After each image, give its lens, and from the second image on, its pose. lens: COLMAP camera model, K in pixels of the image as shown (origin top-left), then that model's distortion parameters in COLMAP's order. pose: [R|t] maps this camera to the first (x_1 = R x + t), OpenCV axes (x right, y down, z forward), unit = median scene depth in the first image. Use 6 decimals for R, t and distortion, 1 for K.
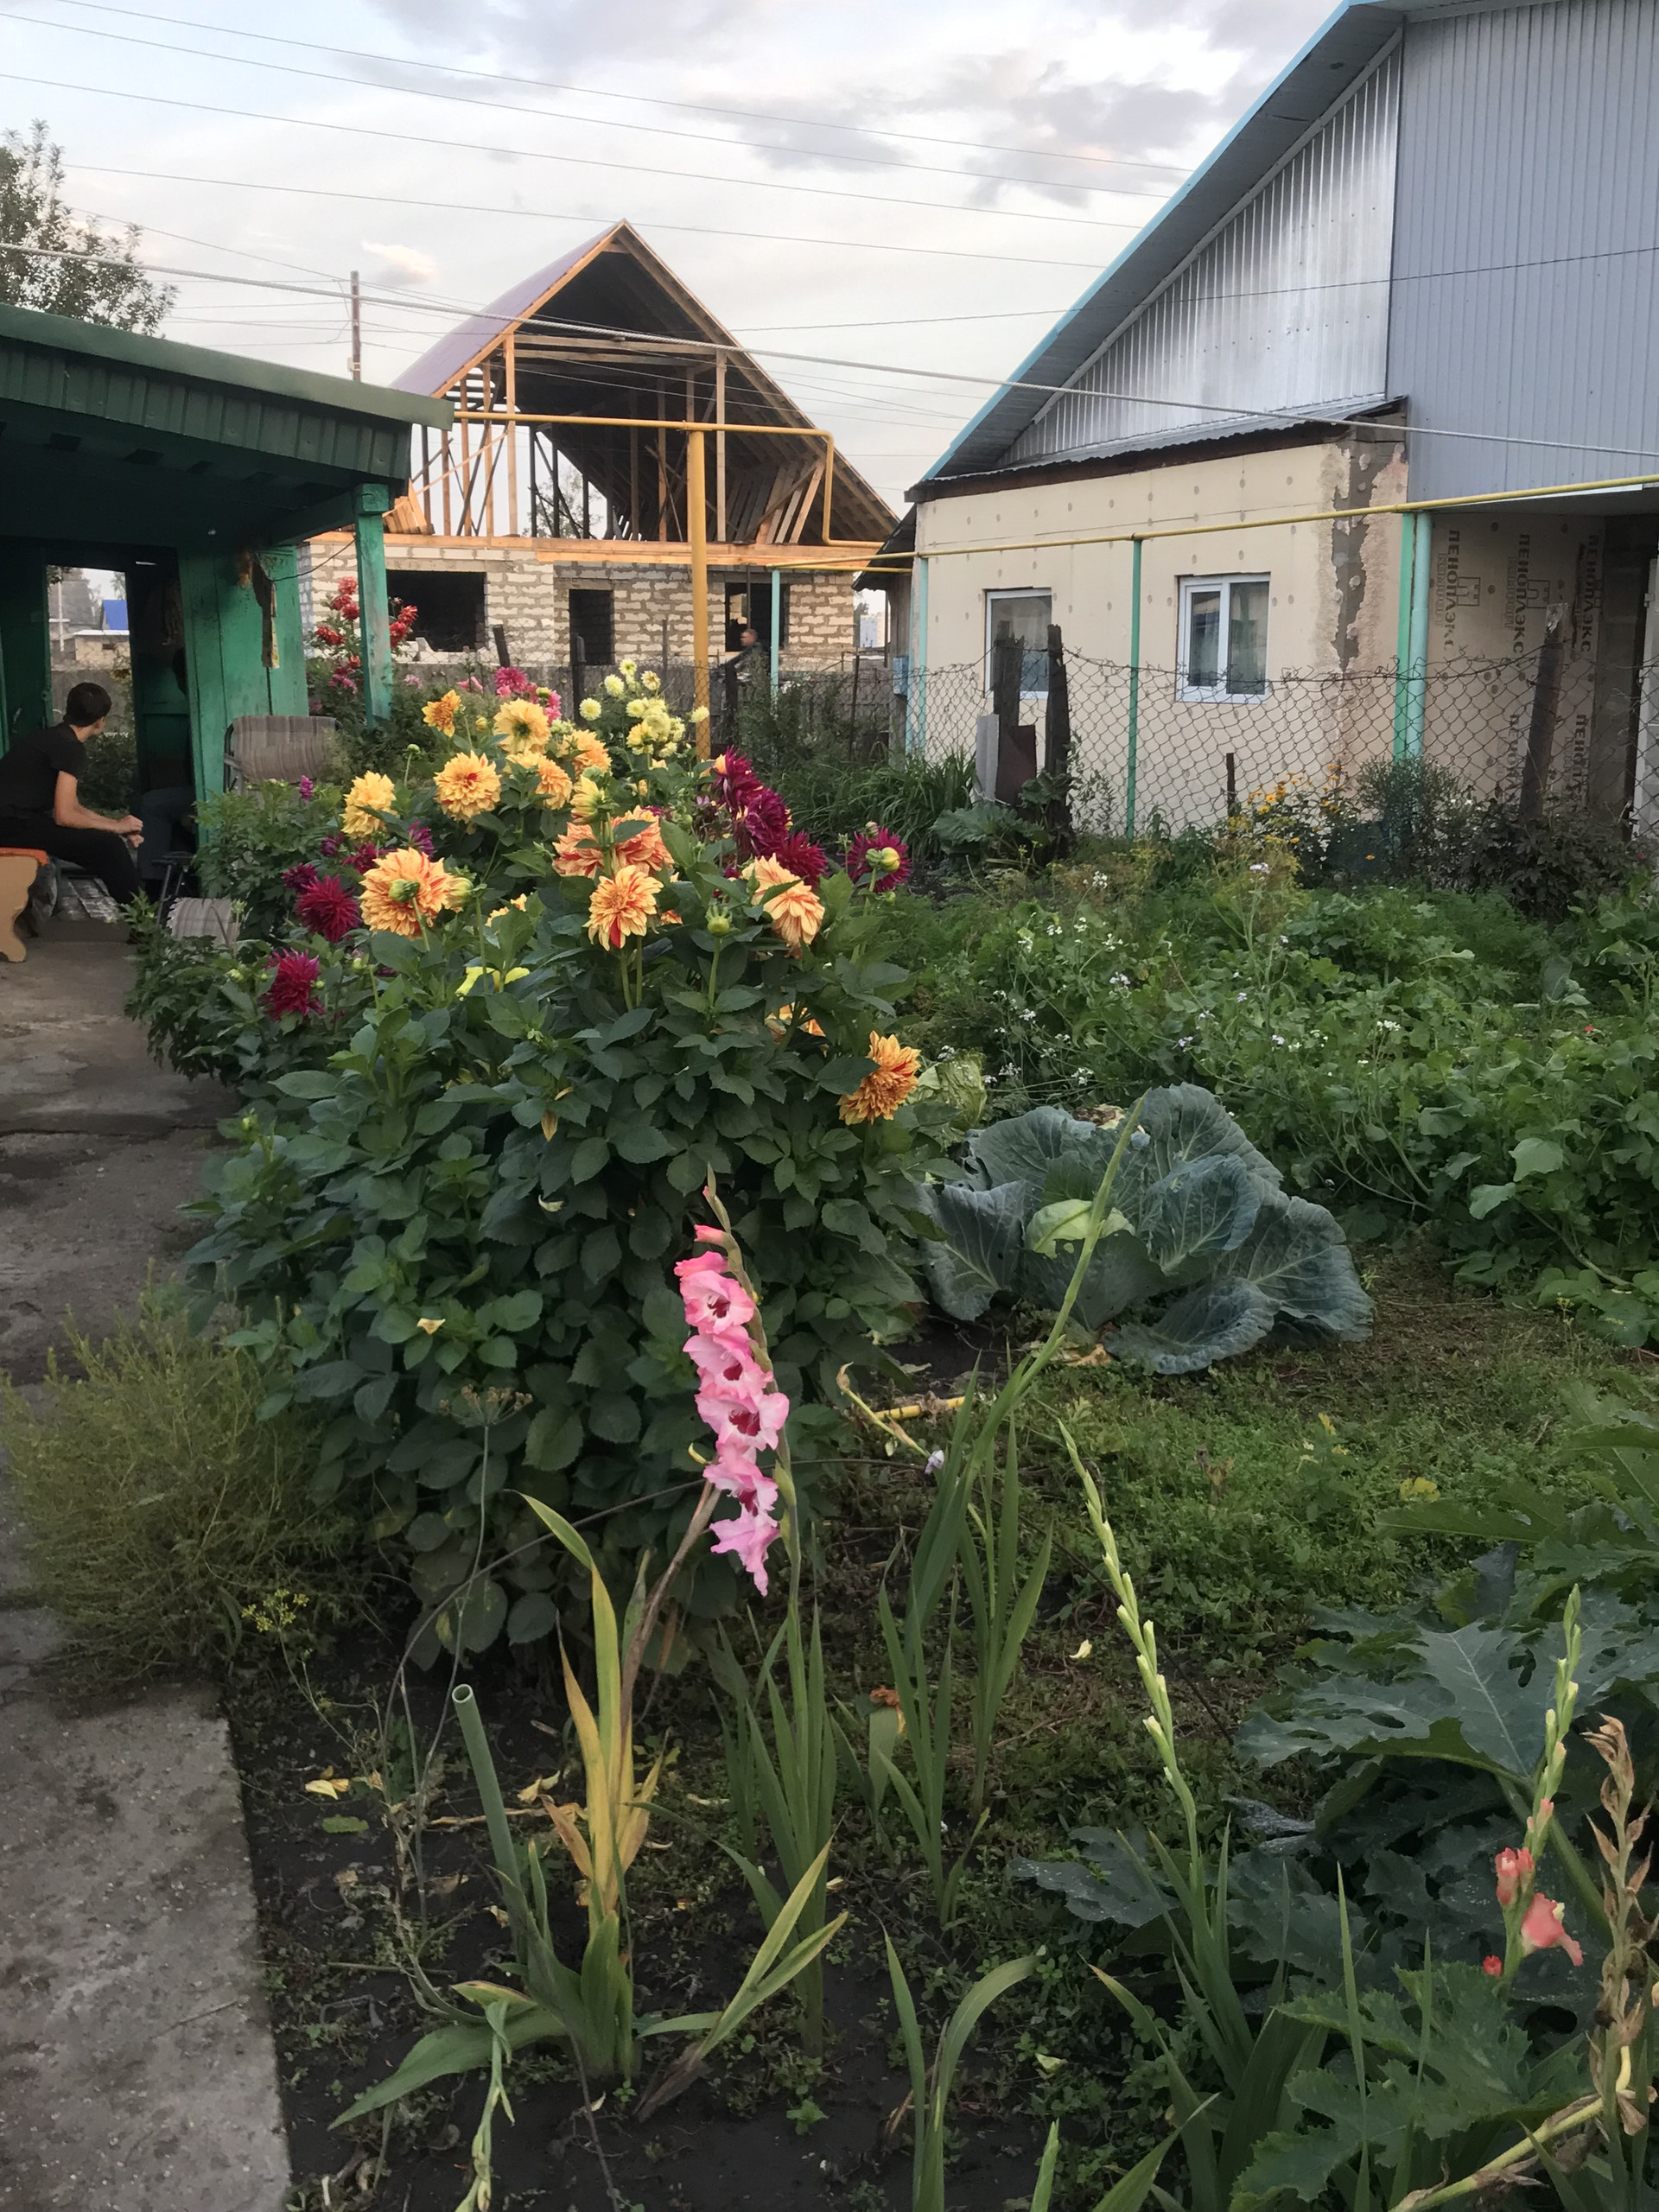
lens RADIAL K [[2255.9, 0, 829.5], [0, 2255.9, 1106.0], [0, 0, 1]] dist [-0.003348, -0.002036]
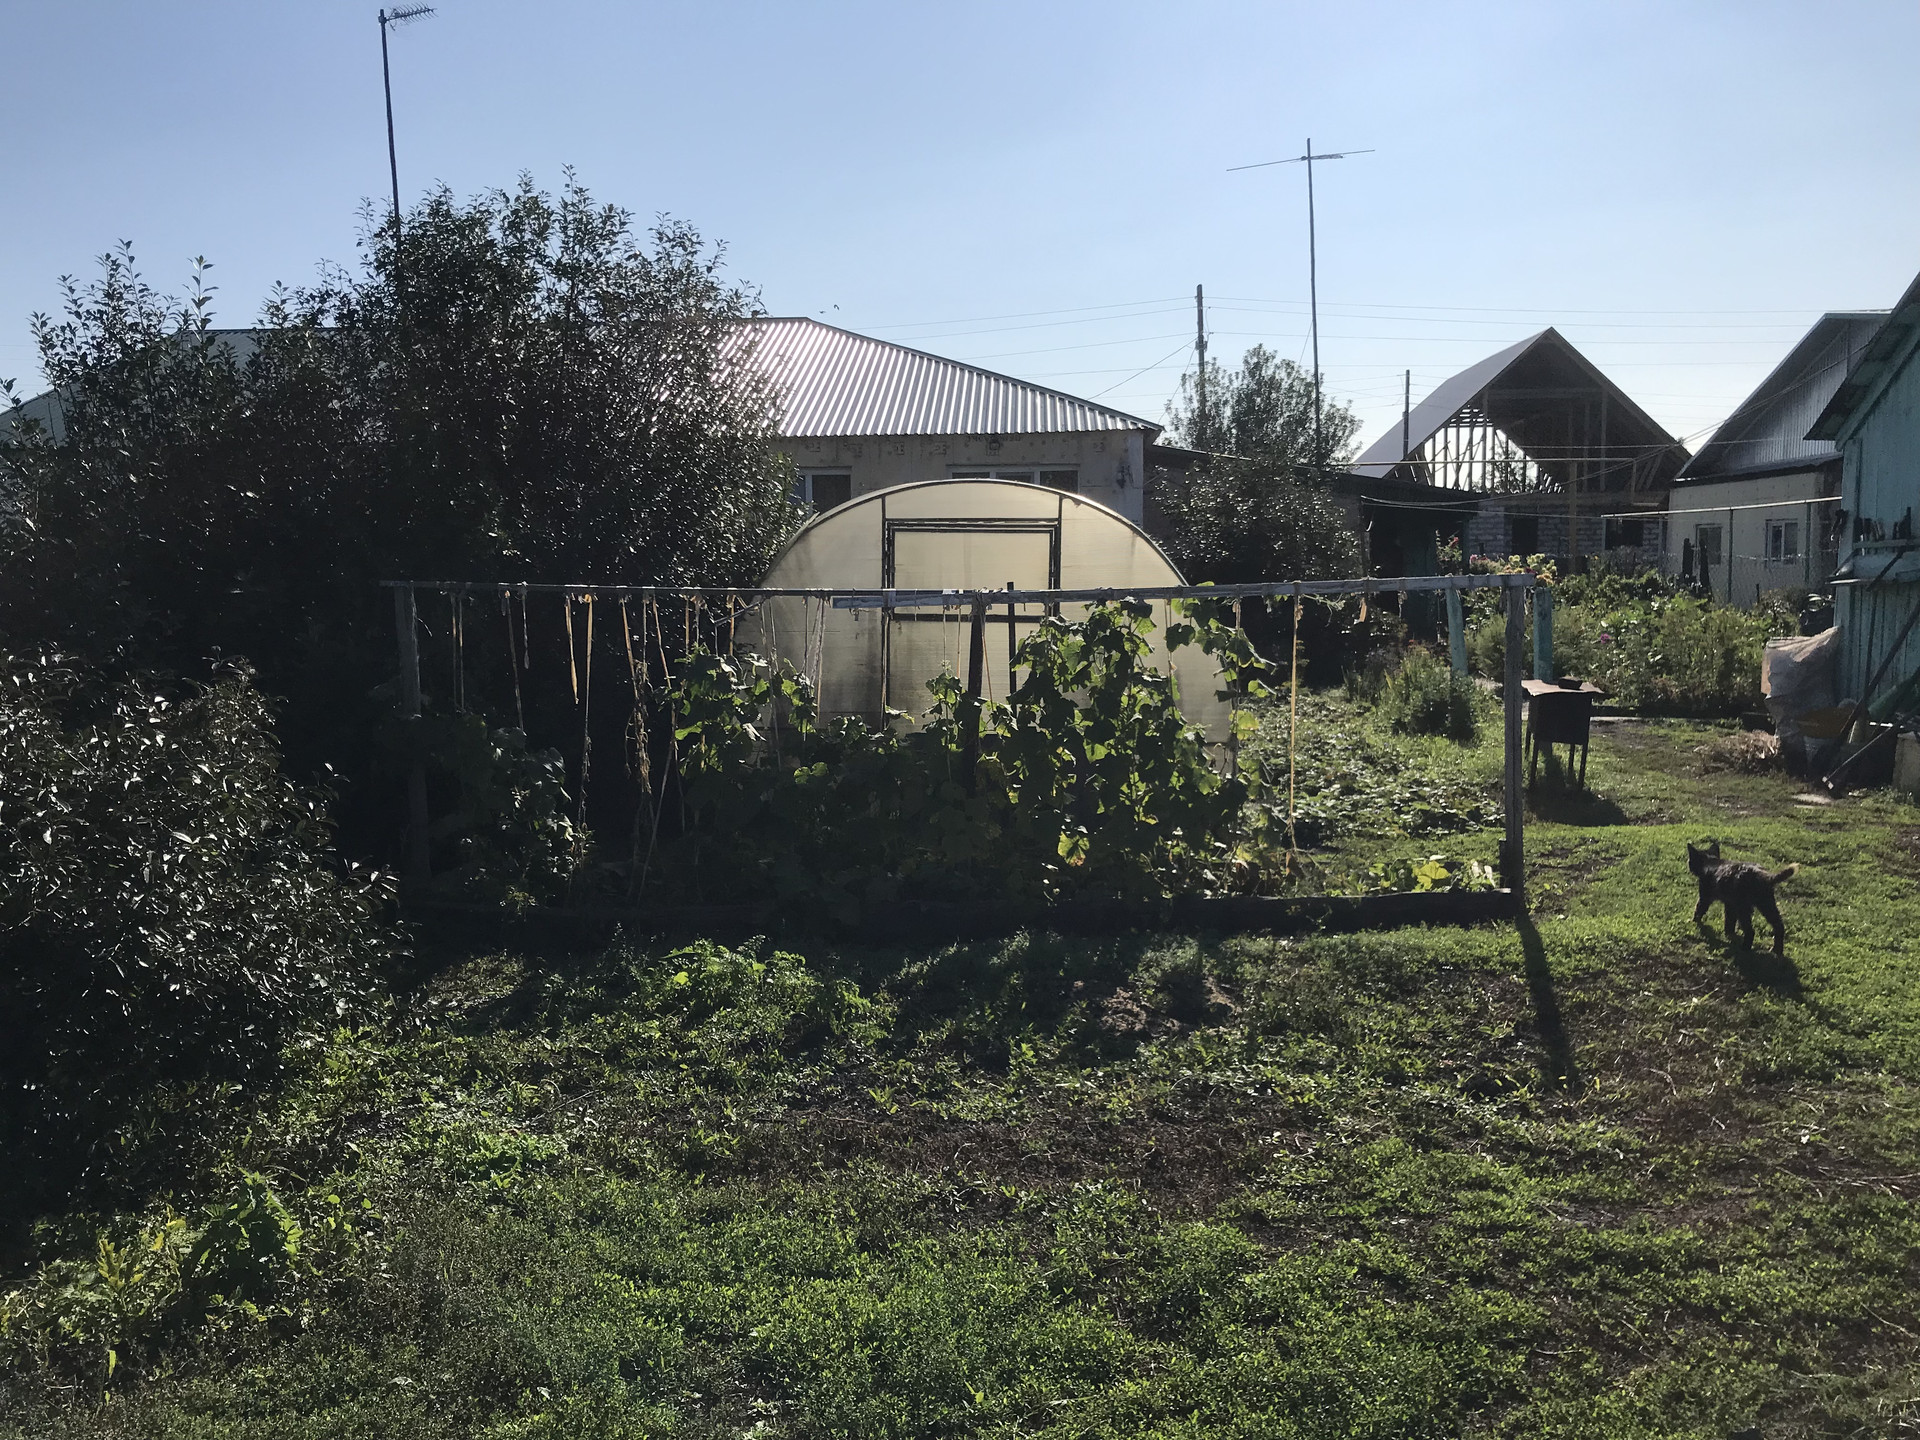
lens RADIAL K [[1499.1, 0, 960.0], [0, 1499.1, 720.0], [0, 0, 1]] dist [0.009826, 0.006729]
pose [[0.894858, 0.025091, -0.445645, 0.035426], [-0.063899, 0.995336, -0.072269, 0.059736], [0.441753, 0.093147, 0.892288, -0.314042]]
